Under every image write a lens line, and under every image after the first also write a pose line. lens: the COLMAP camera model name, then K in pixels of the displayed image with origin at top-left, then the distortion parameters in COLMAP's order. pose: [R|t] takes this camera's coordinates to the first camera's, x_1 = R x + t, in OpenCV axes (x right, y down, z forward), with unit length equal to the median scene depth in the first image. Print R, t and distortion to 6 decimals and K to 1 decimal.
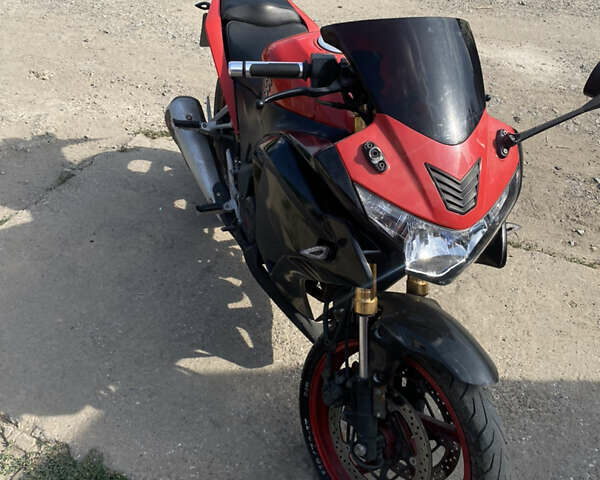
lens RADIAL K [[599.1, 0, 334.1], [0, 599.1, 238.4], [0, 0, 1]] dist [0.110197, -0.237411]
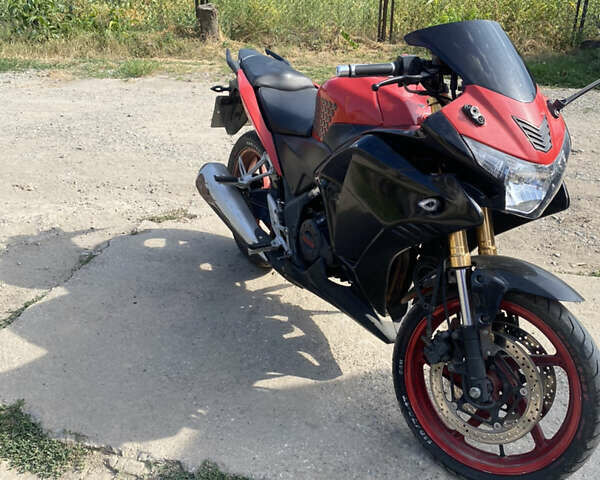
lens RADIAL K [[599.1, 0, 334.1], [0, 599.1, 238.4], [0, 0, 1]] dist [0.110197, -0.237411]
pose [[0.981252, -0.112103, 0.156774, -0.252372], [0.143844, 0.967366, -0.208593, 0.191146], [-0.128274, 0.227234, 0.965355, -0.079908]]
